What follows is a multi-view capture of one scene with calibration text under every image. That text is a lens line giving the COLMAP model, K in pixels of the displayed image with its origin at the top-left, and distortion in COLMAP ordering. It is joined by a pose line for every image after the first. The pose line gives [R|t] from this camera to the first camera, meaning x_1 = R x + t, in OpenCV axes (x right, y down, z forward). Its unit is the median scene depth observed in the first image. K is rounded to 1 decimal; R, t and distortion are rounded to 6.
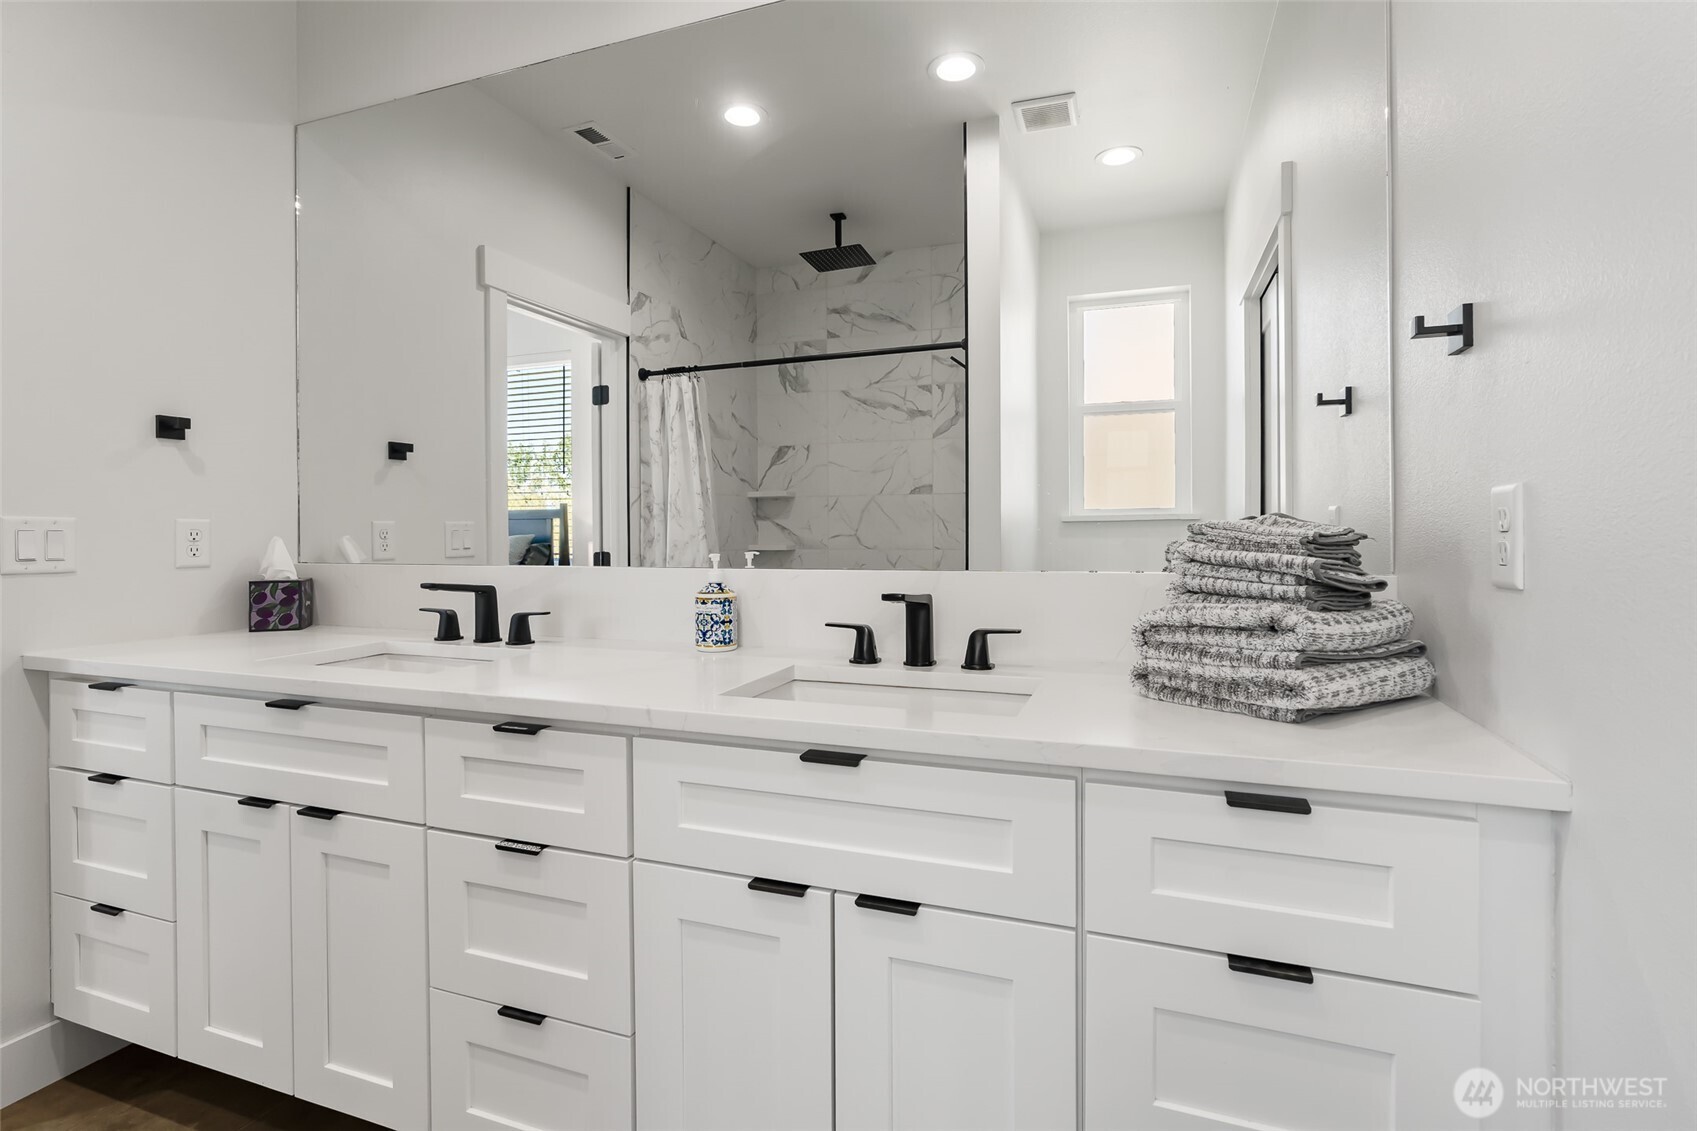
lens RADIAL K [[737.7, 0, 845.7], [0, 737.7, 542.1], [0, 0, 1]] dist [-0.002820, -0.000264]
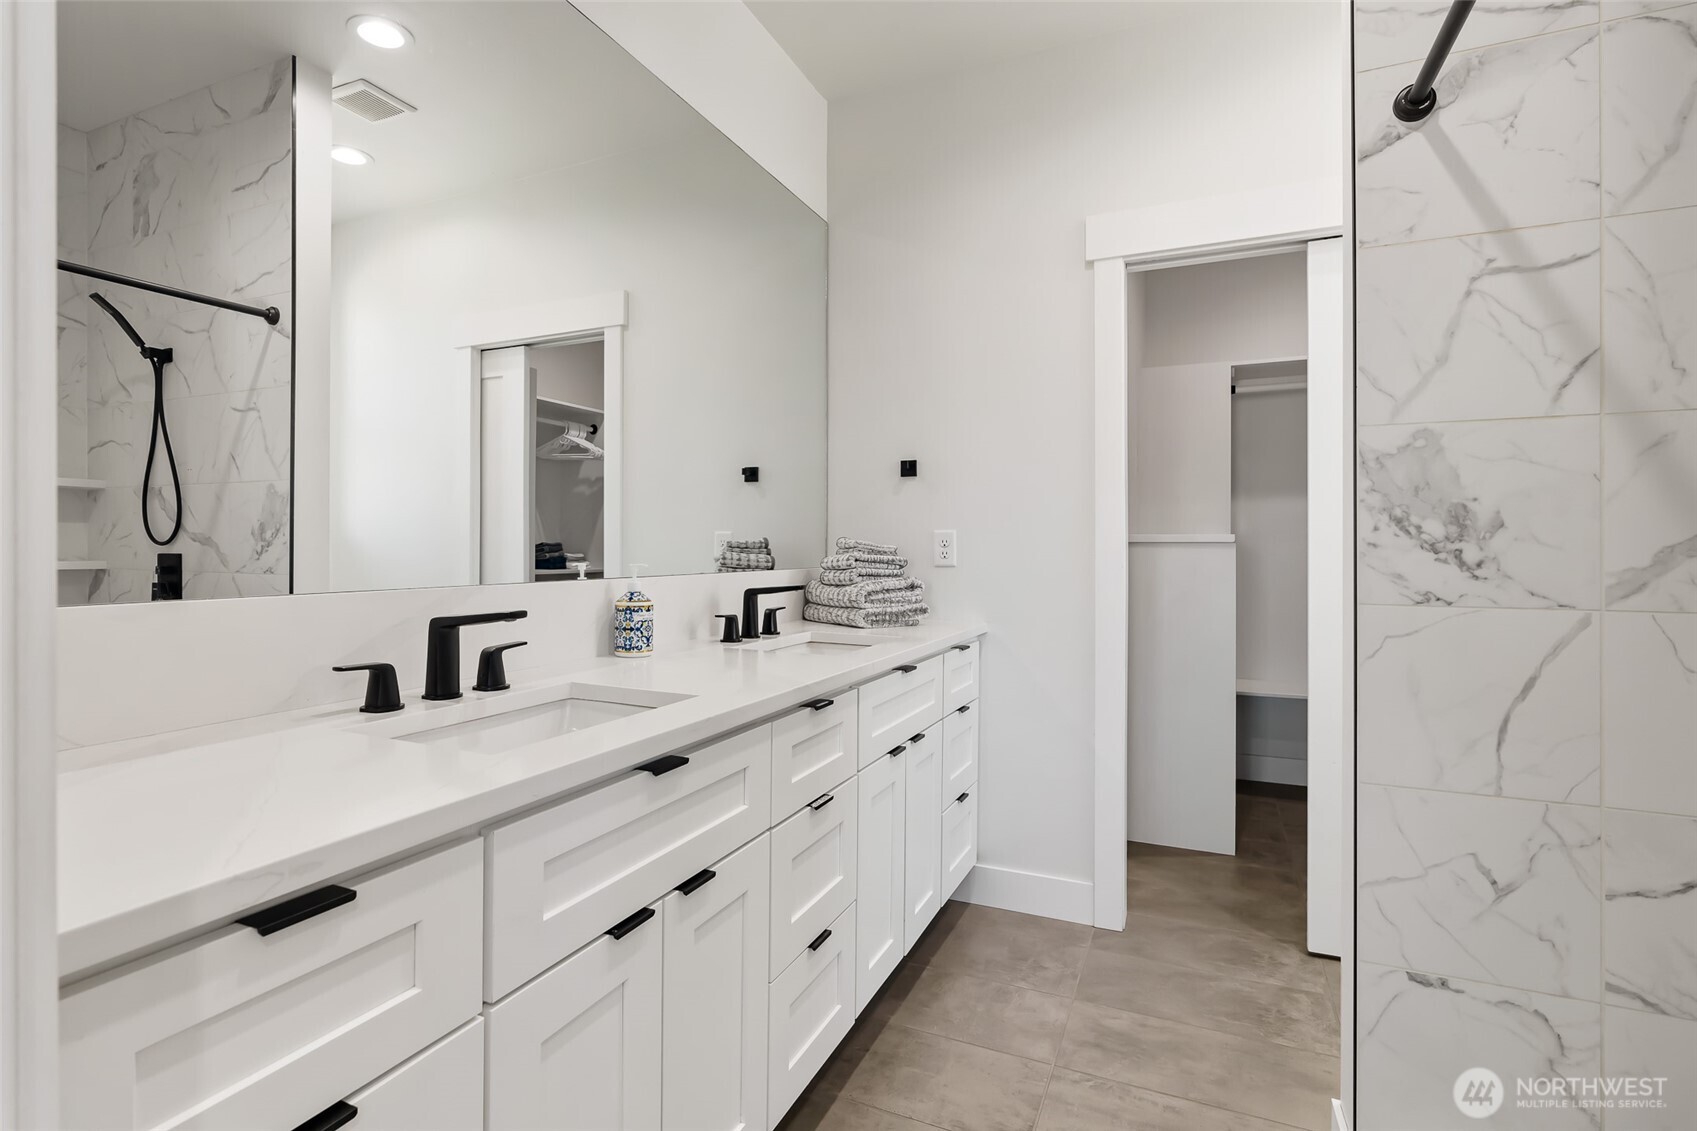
lens RADIAL K [[804.8, 0, 848.5], [0, 804.8, 565.5], [0, 0, 1]] dist [-0.000235, -0.000066]
pose [[0.092281, -0.002394, 0.995730, -1.609597], [0.027013, 0.999635, -0.000100, 0.036201], [-0.995367, 0.026907, 0.092312, 0.776144]]
